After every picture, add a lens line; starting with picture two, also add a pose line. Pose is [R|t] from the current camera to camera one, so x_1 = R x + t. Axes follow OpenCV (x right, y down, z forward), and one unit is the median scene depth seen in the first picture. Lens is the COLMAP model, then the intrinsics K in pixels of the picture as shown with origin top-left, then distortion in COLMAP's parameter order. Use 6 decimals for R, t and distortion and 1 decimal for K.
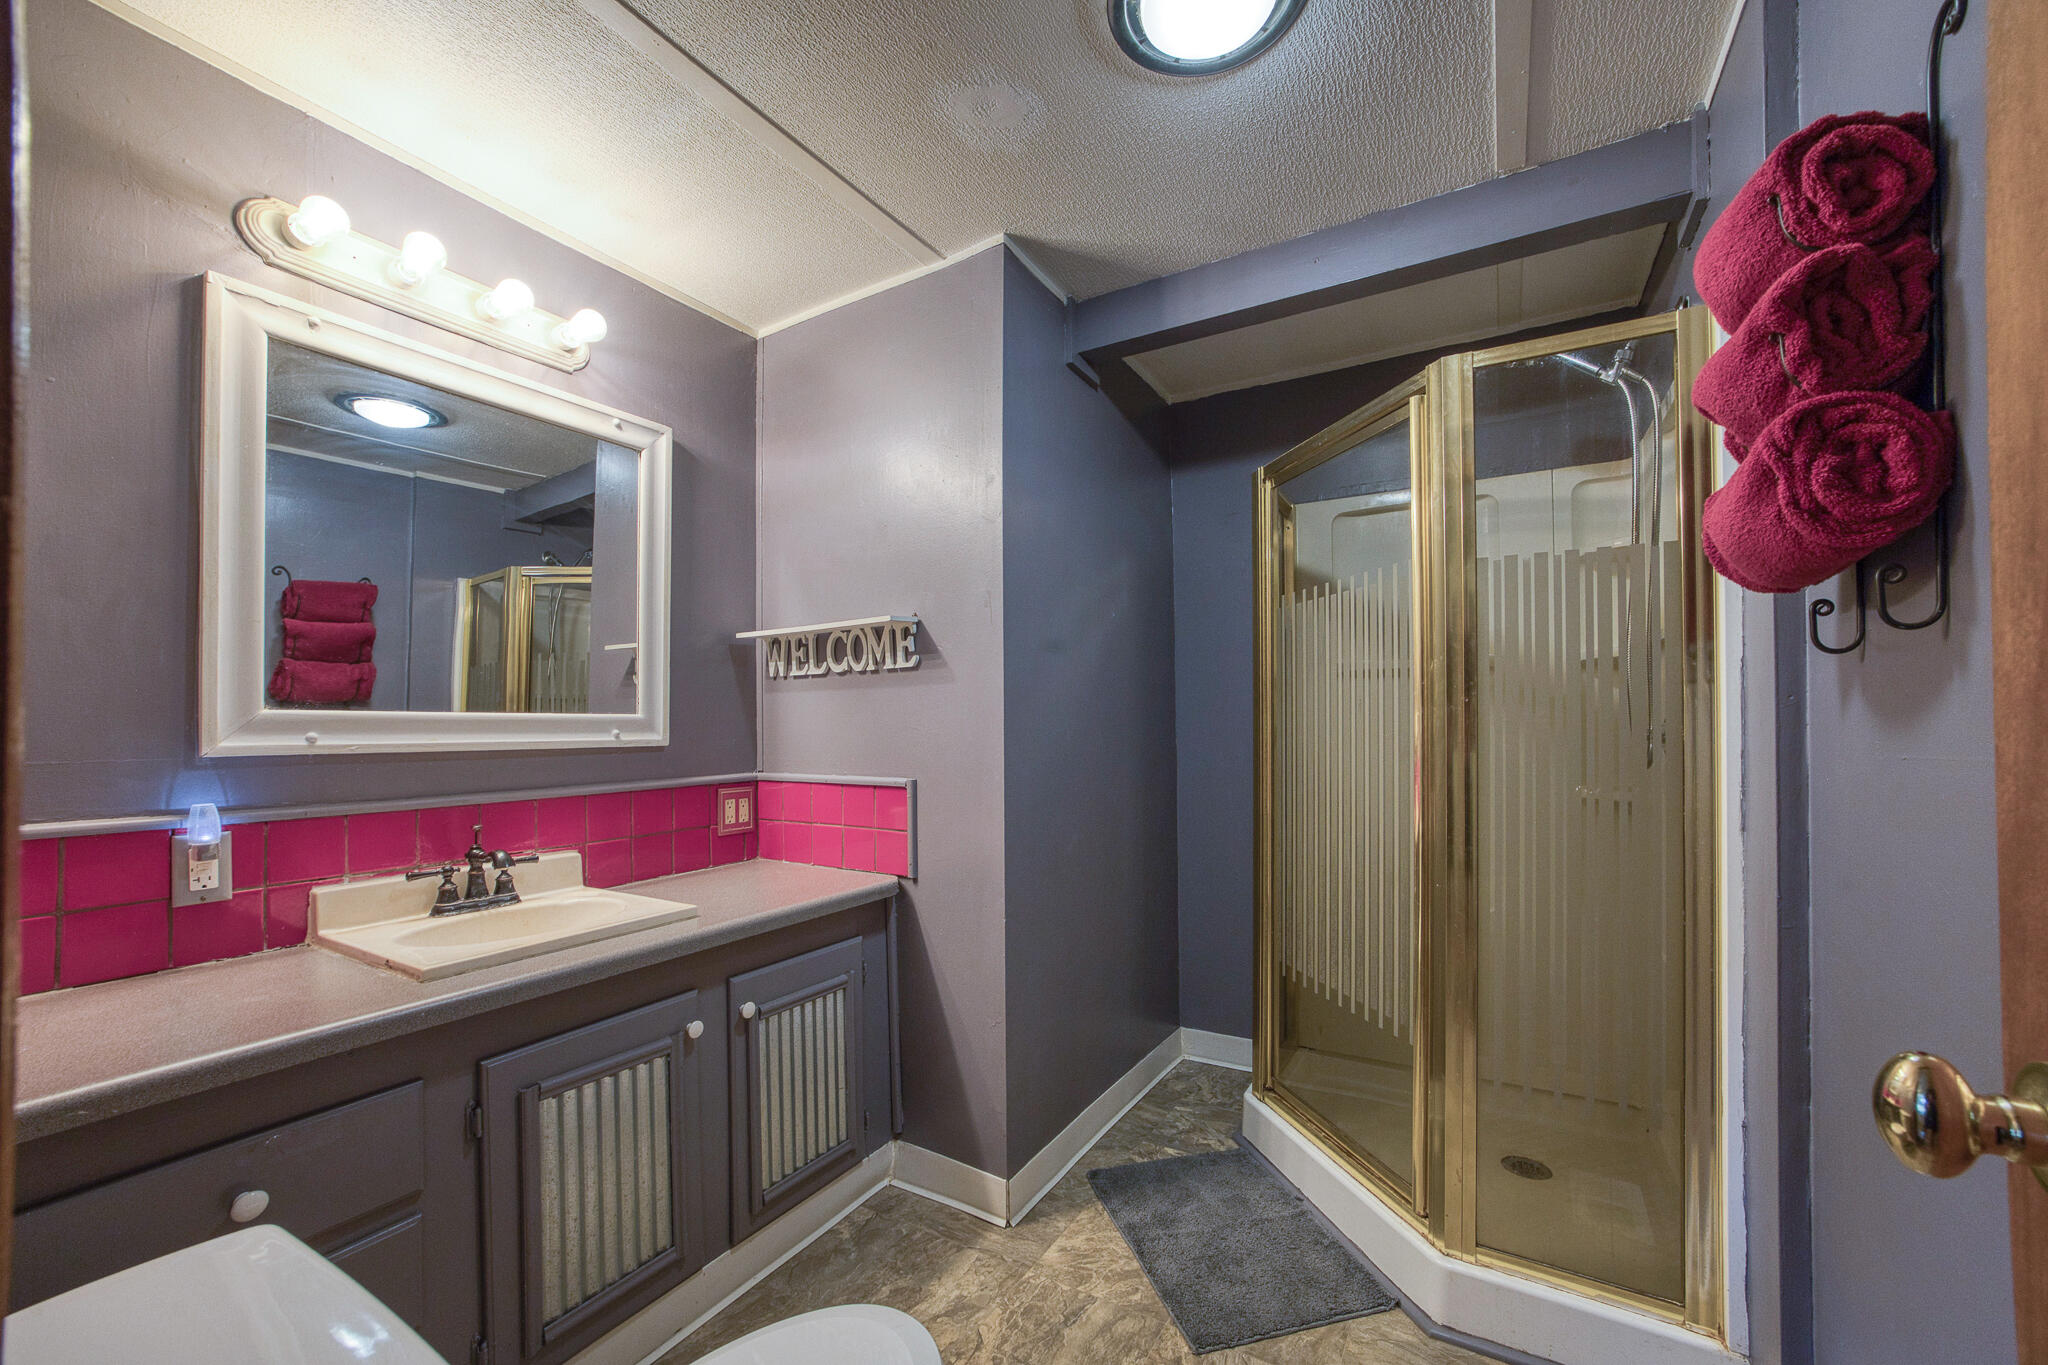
lens RADIAL K [[817.5, 0, 1013.6], [0, 817.5, 733.5], [0, 0, 1]] dist [0.000843, 0.000715]
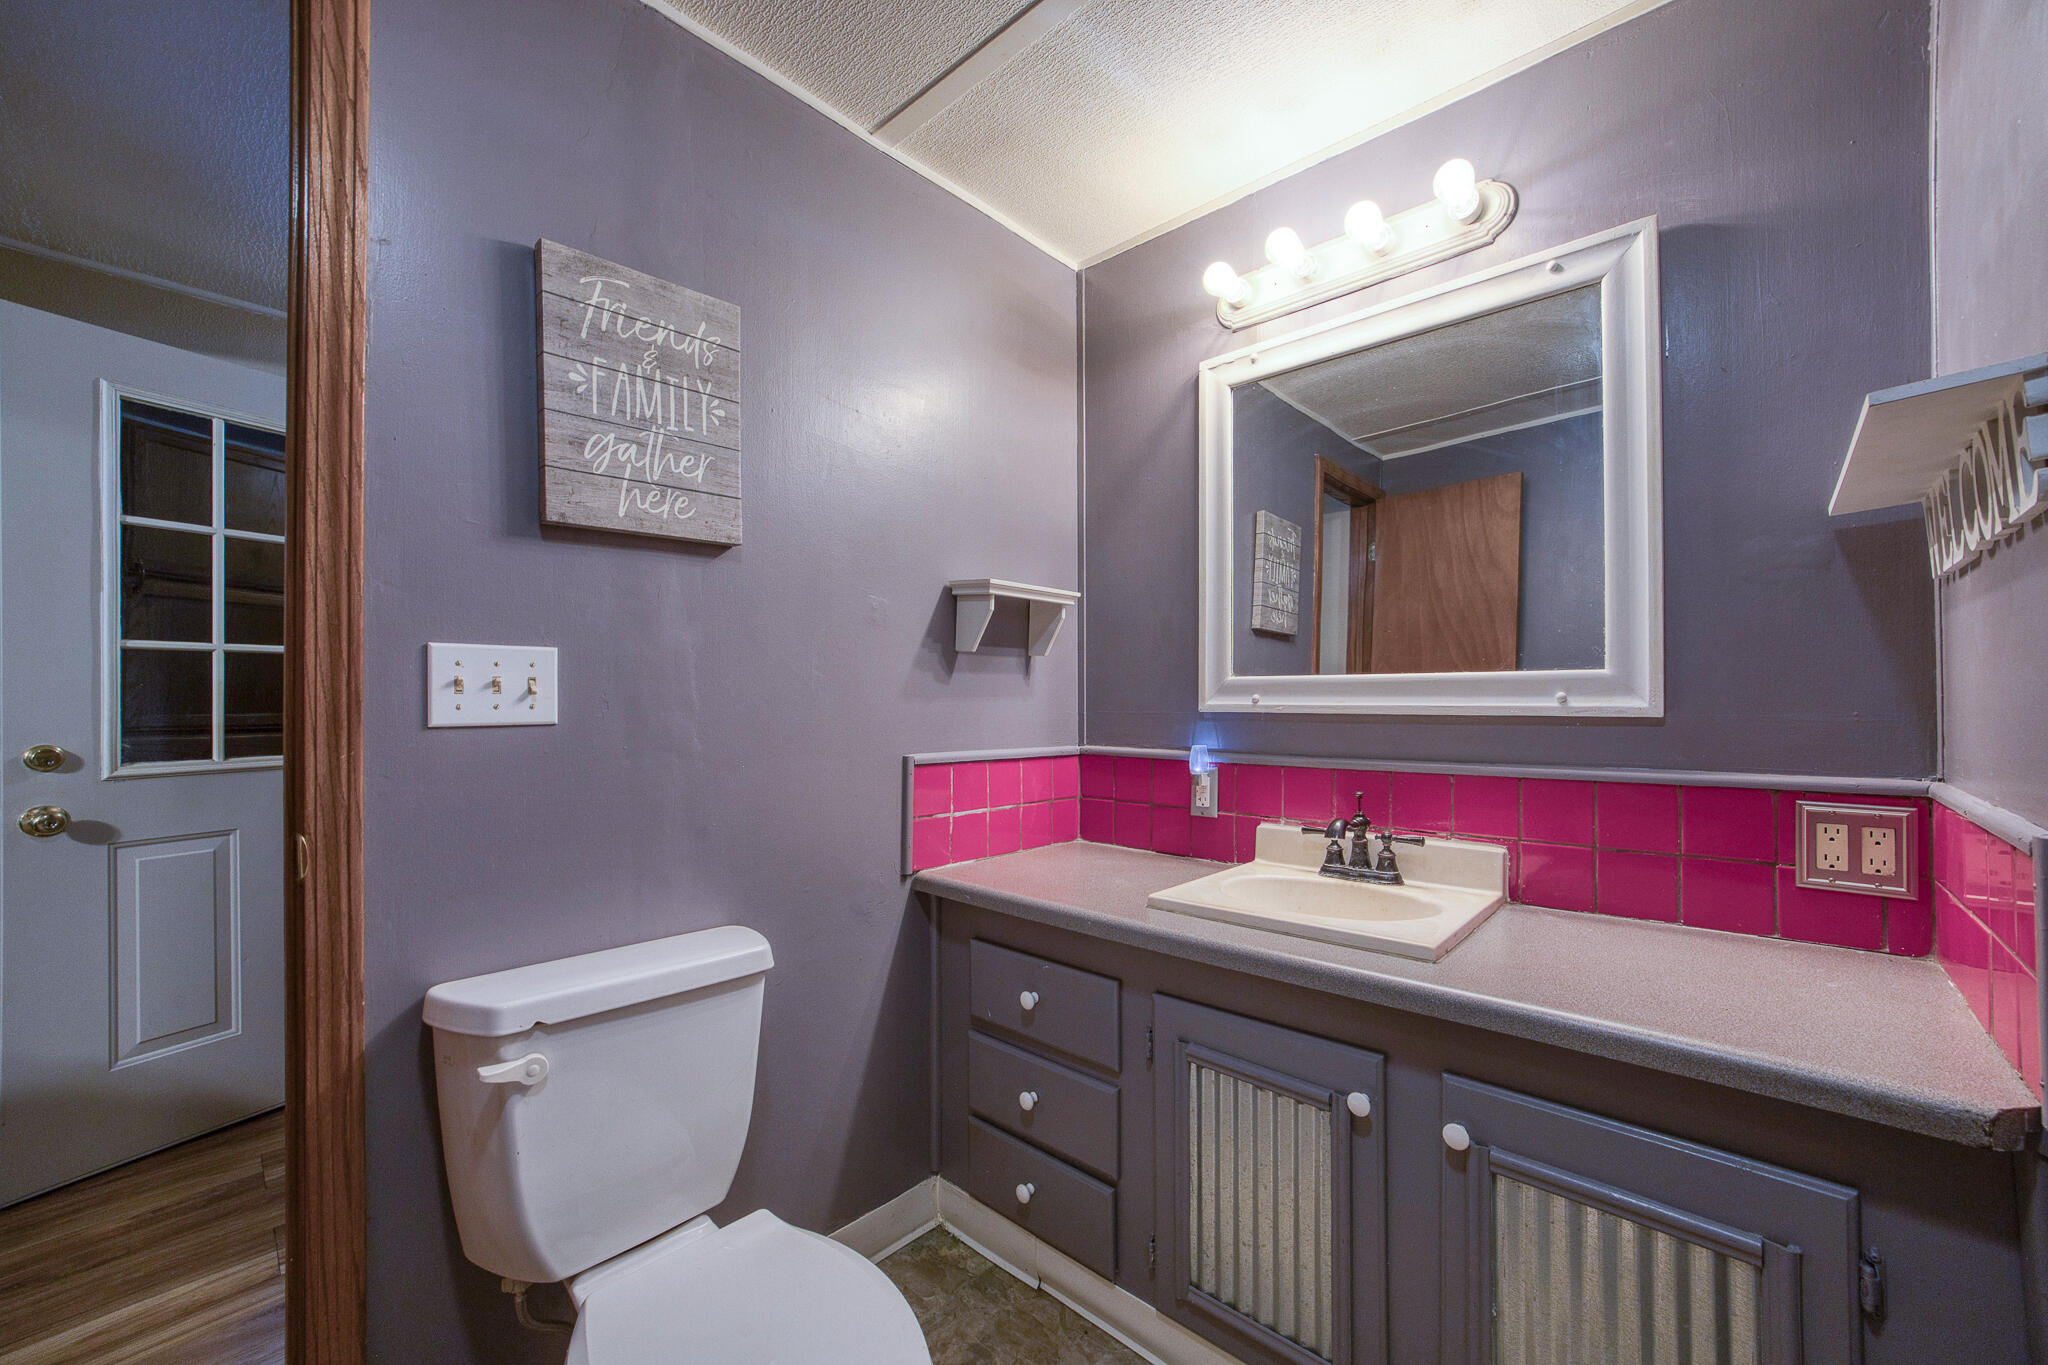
lens RADIAL K [[817.5, 0, 1023.1], [0, 817.5, 684.8], [0, 0, 1]] dist [0.000843, 0.000715]
pose [[-0.181926, -0.007349, -0.983285, 0.356109], [-0.001765, 0.999973, -0.007147, -0.005737], [0.983311, 0.000435, -0.181934, 0.778239]]
